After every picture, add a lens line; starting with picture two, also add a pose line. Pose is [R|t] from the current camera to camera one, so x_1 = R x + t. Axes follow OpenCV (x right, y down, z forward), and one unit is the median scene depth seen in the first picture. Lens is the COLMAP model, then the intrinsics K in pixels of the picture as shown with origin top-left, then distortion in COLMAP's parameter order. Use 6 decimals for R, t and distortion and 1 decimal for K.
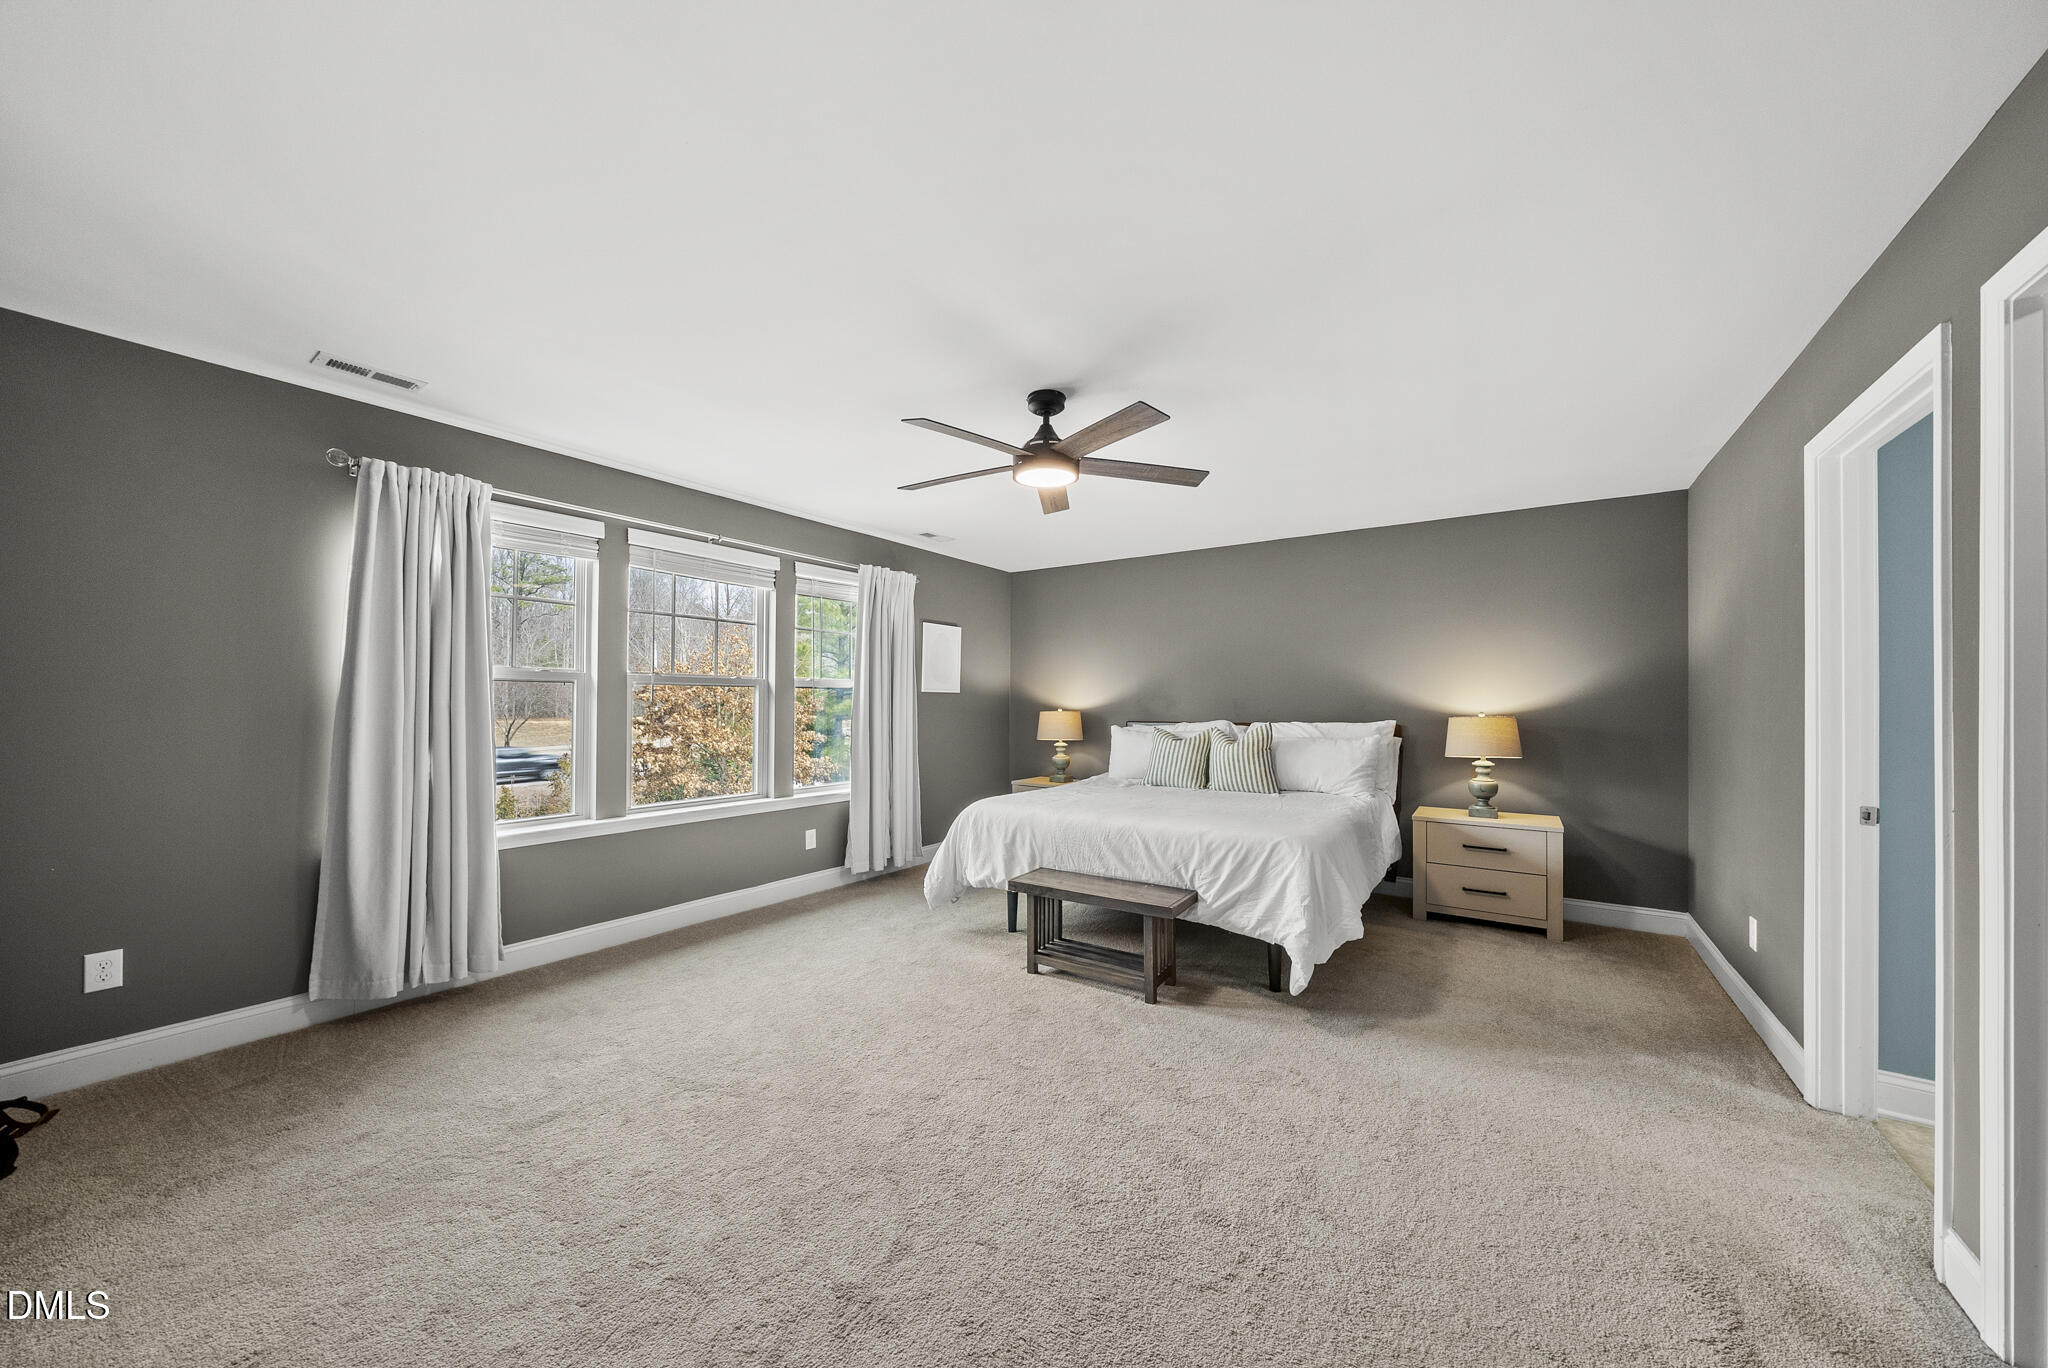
lens RADIAL K [[707.6, 0, 1017.7], [0, 707.6, 696.5], [0, 0, 1]] dist [-0.008440, -0.000155]
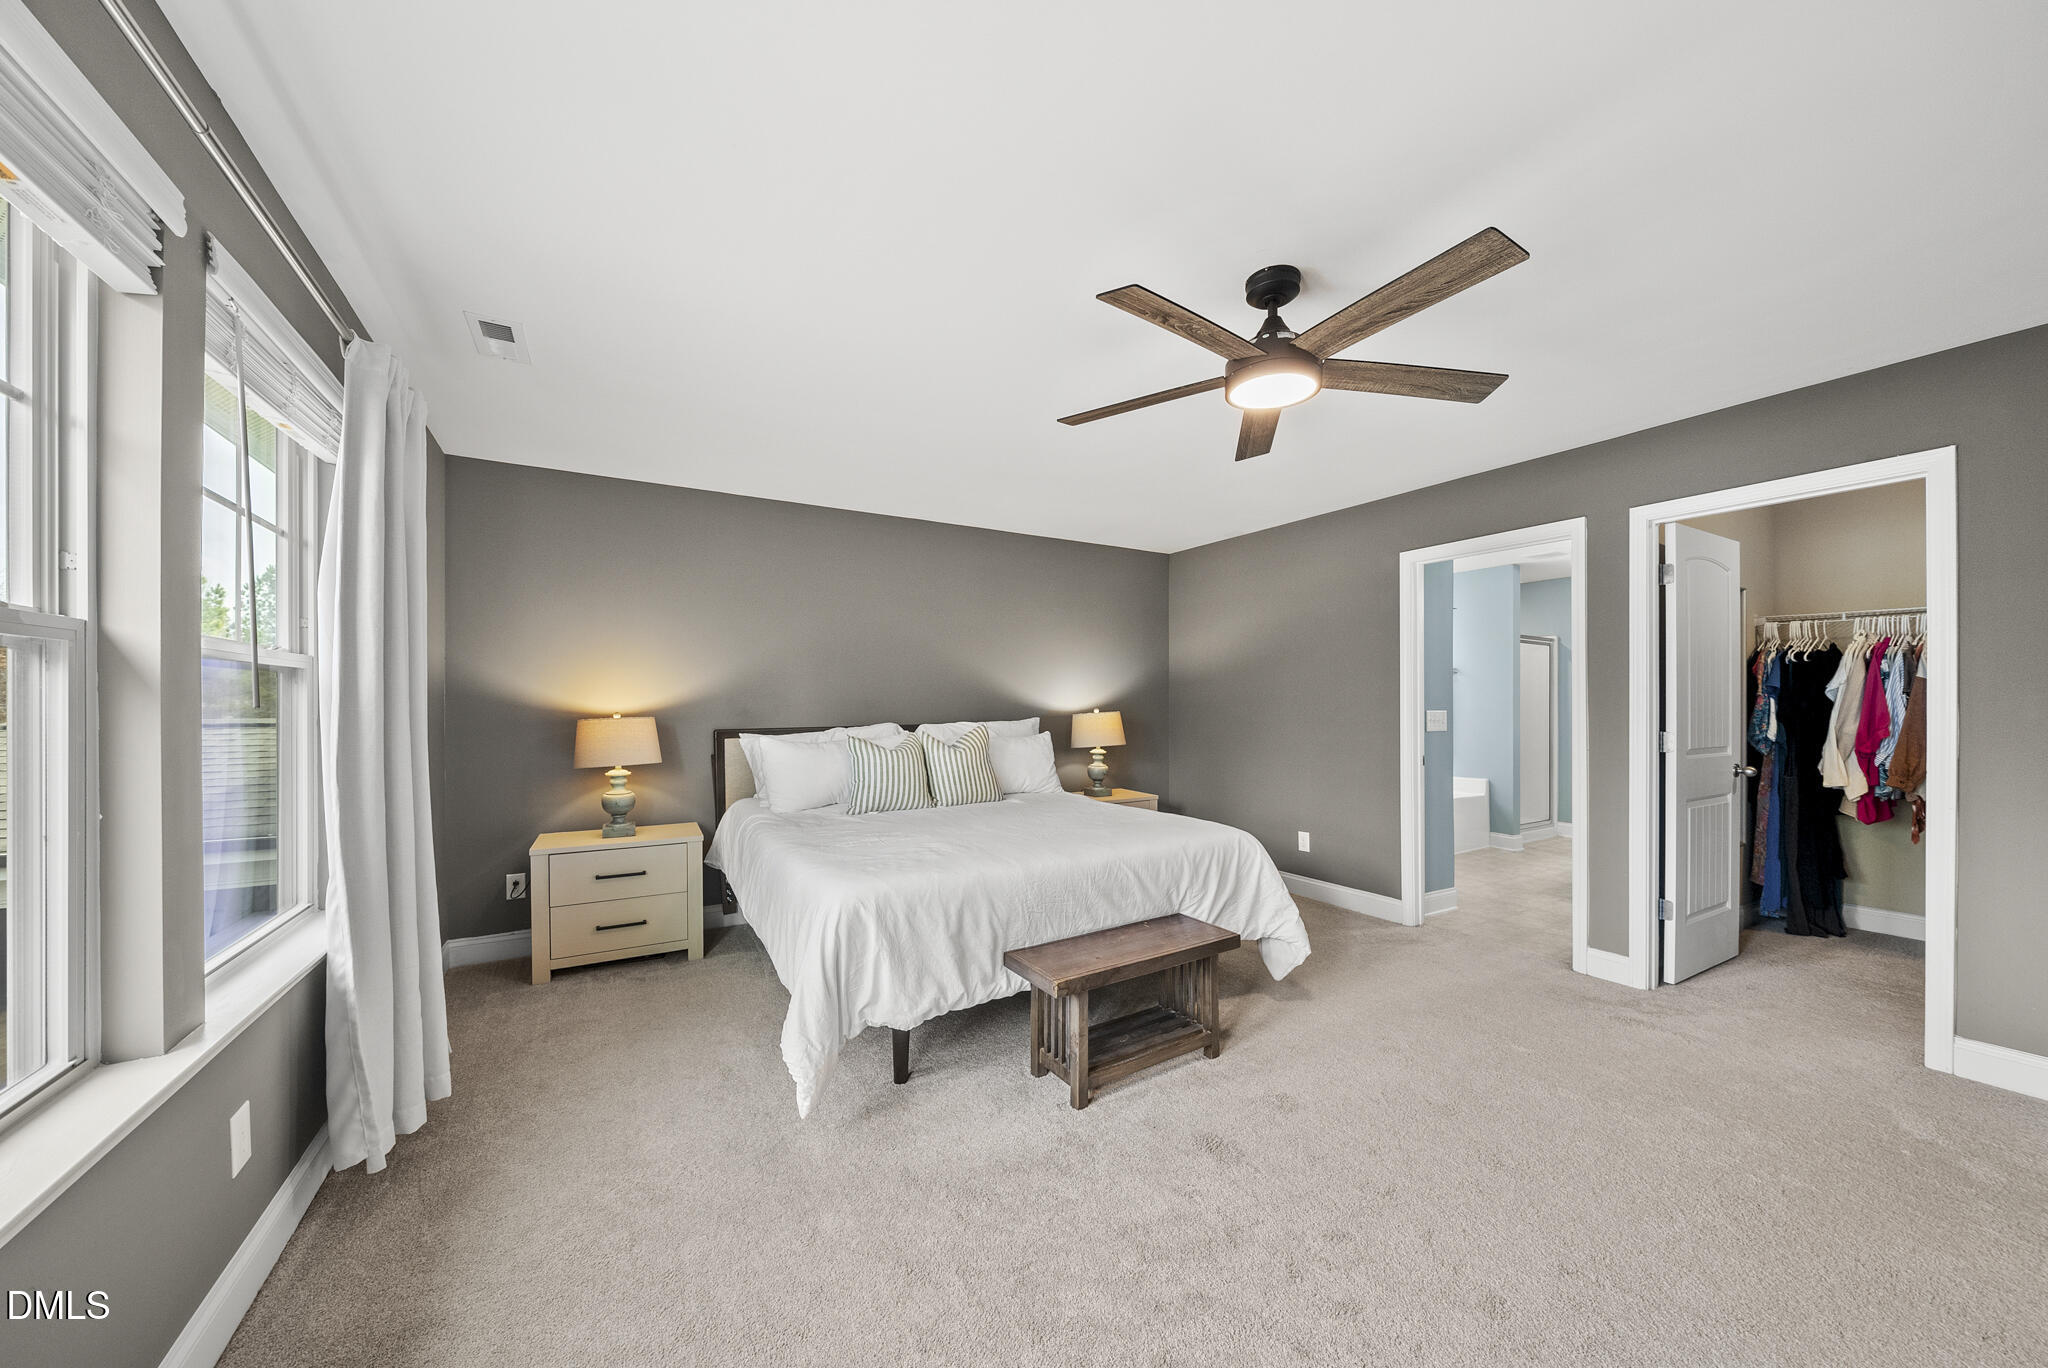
lens RADIAL K [[712.5, 0, 1019.2], [0, 712.5, 703.2], [0, 0, 1]] dist [-0.009898, 0.000116]
pose [[0.408475, -0.005533, 0.912753, -0.611054], [-0.003334, 0.999966, 0.007554, 0.005917], [-0.912763, -0.006128, 0.408443, 0.781785]]
